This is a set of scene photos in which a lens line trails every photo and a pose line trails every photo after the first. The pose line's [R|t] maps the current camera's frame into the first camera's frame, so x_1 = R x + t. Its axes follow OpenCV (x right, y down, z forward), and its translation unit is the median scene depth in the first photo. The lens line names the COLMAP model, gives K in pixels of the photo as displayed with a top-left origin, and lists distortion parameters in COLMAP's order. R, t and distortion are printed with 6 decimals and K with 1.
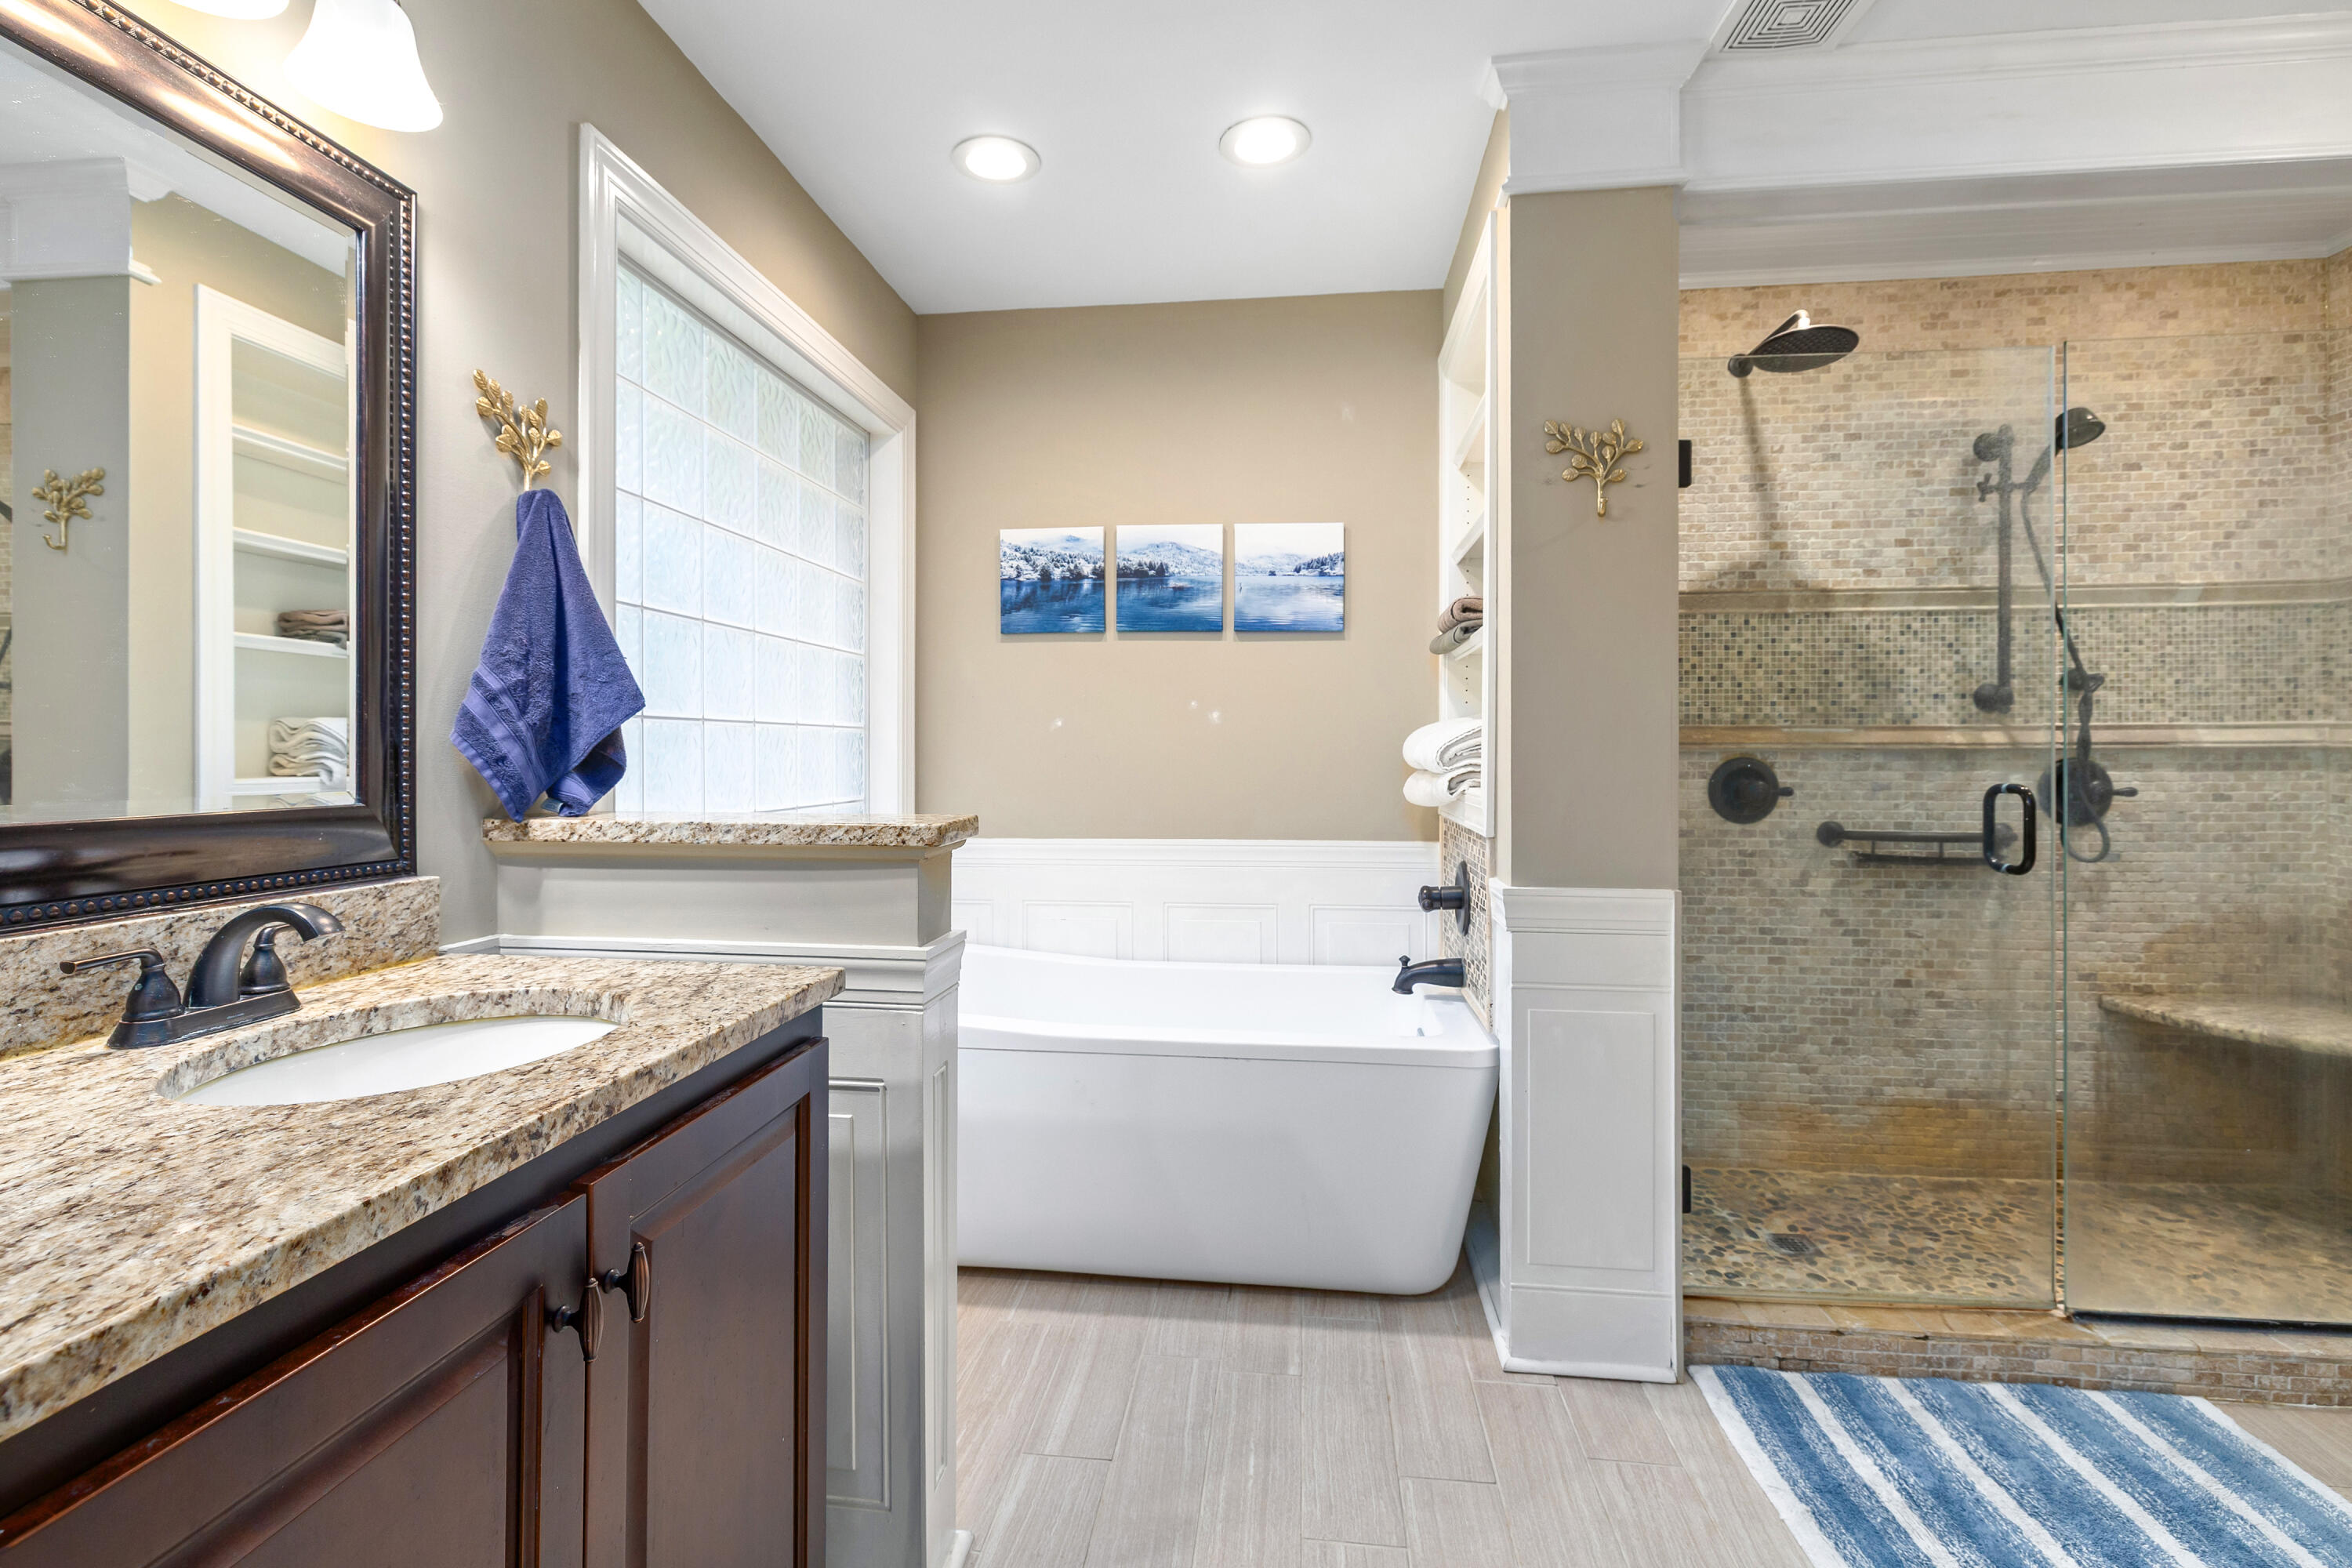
lens RADIAL K [[1042.6, 0, 1175.1], [0, 1042.6, 748.1], [0, 0, 1]] dist [-0.000871, -0.000207]
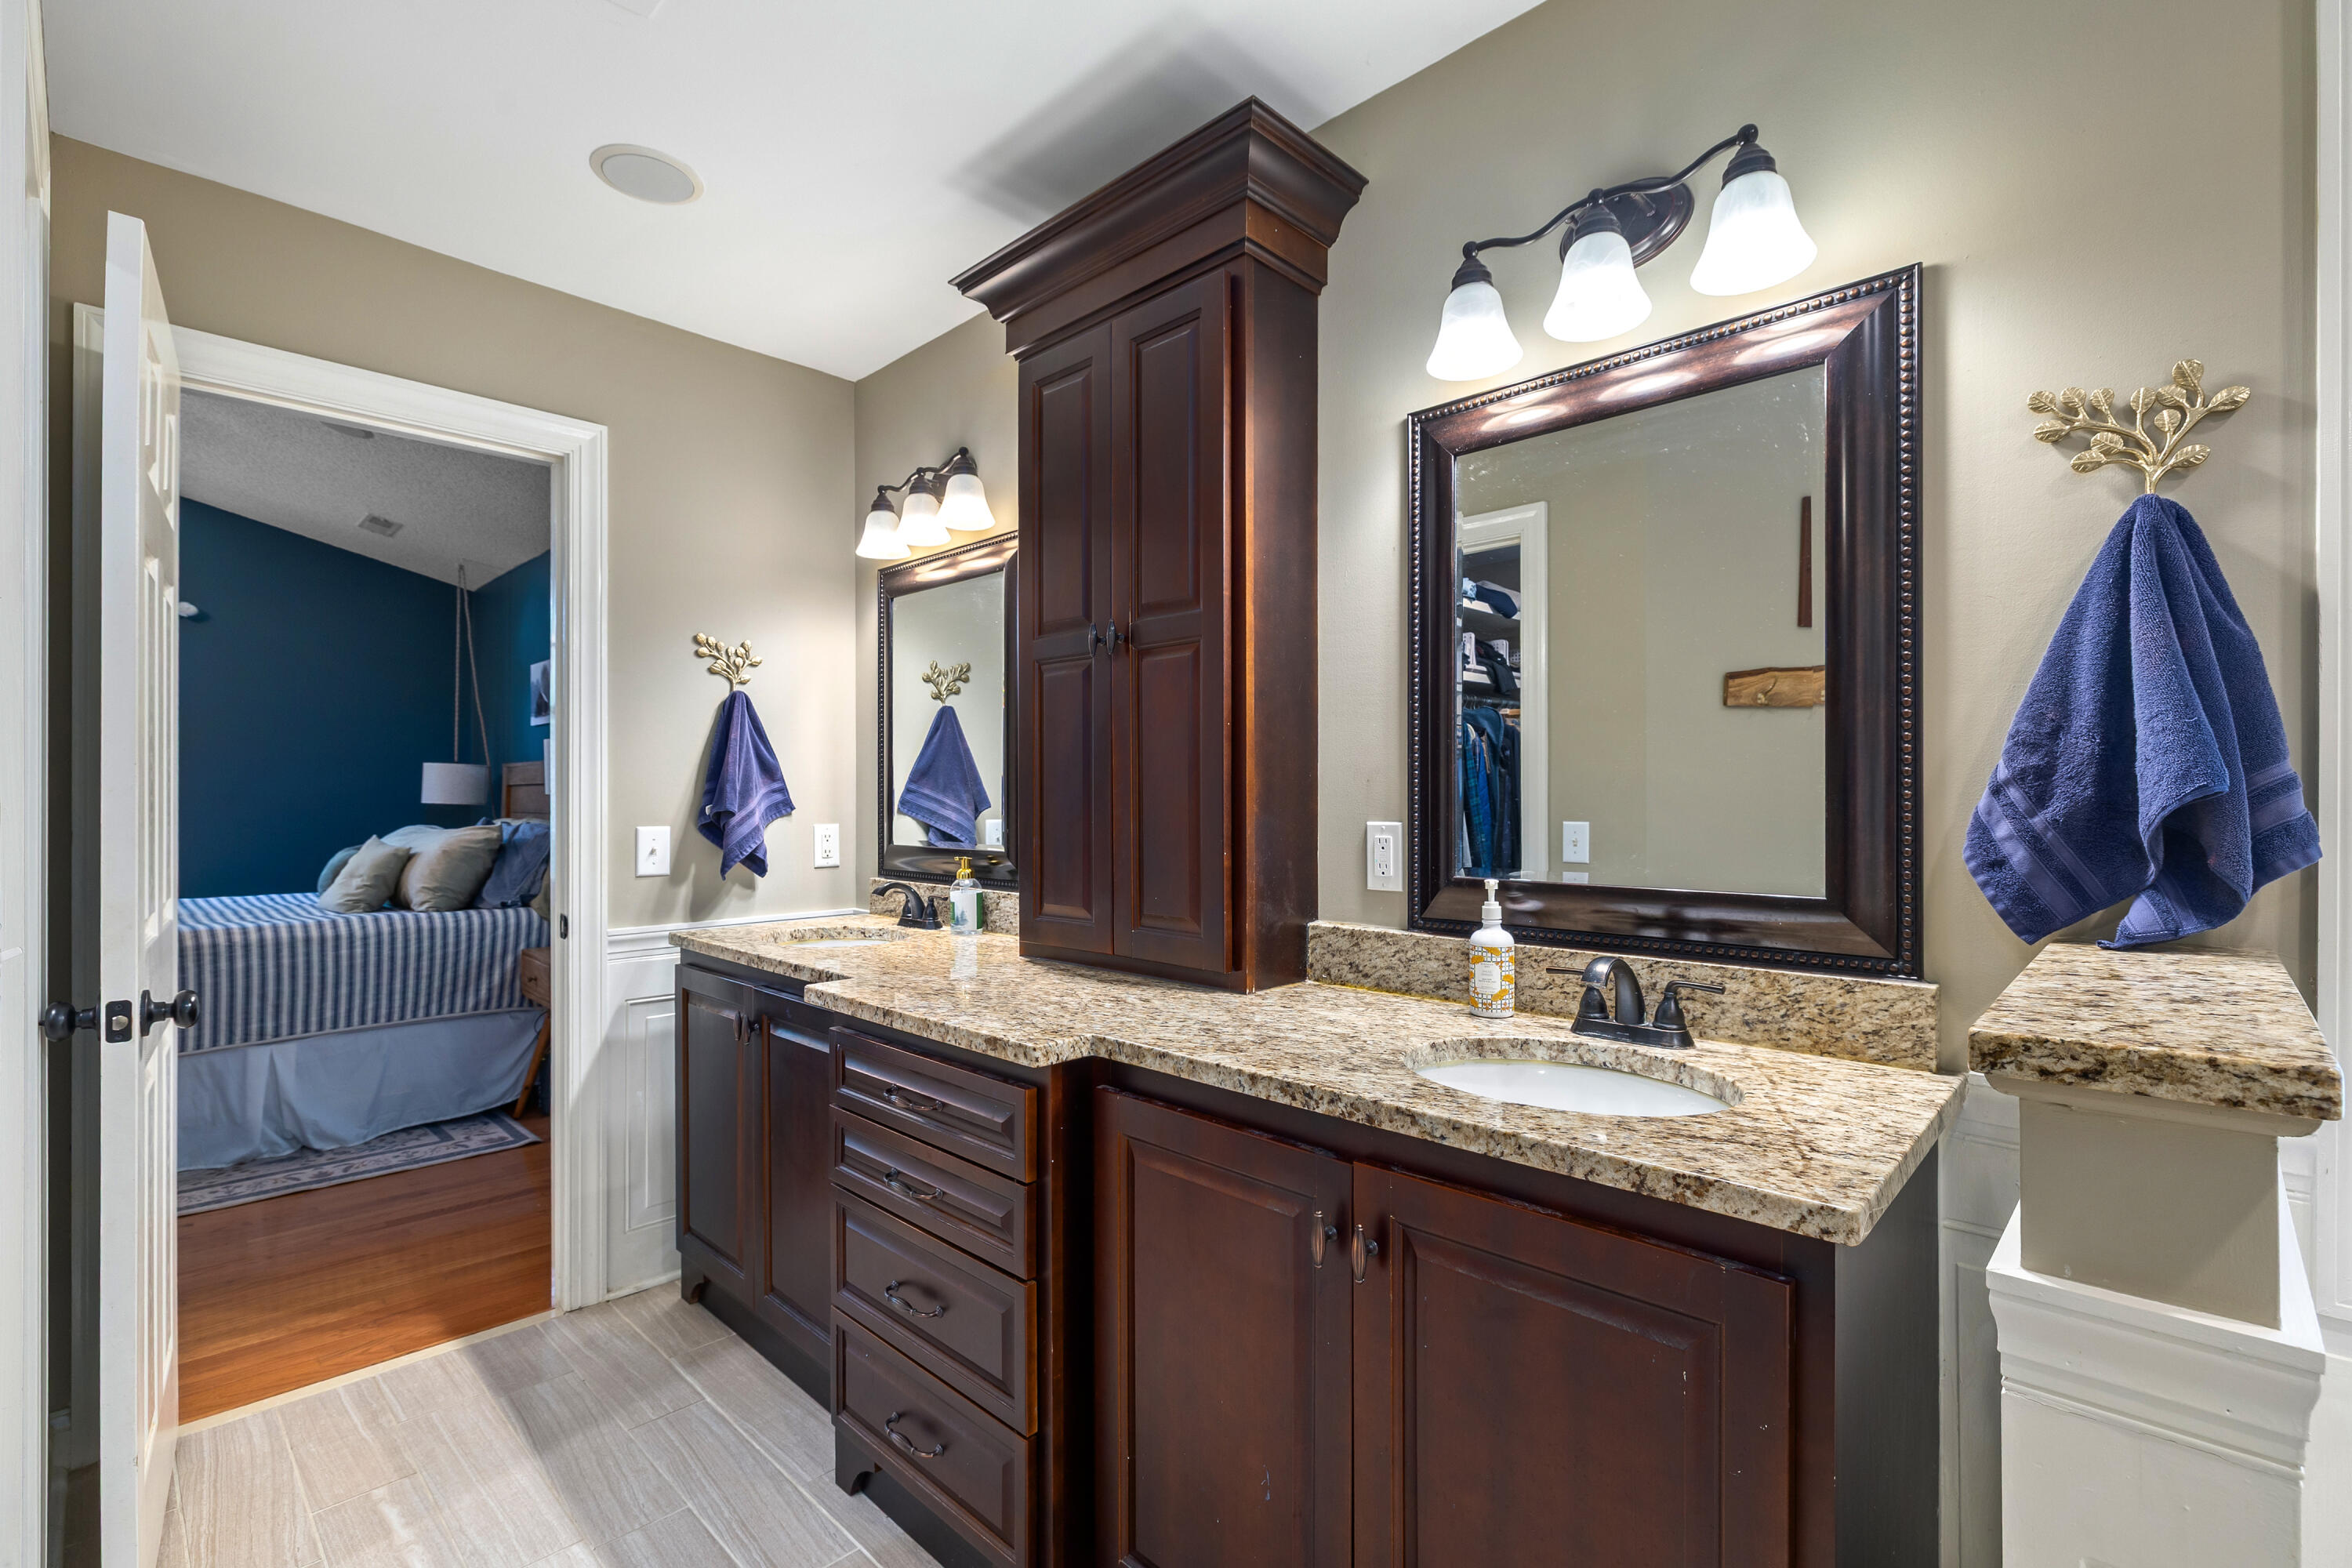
lens RADIAL K [[1037.2, 0, 1186.7], [0, 1037.2, 805.4], [0, 0, 1]] dist [0.000866, -0.000022]
pose [[-0.606883, -0.003900, -0.794782, 0.615169], [-0.000053, 0.999988, -0.004866, -0.047210], [0.794791, -0.002911, -0.606876, 1.504466]]
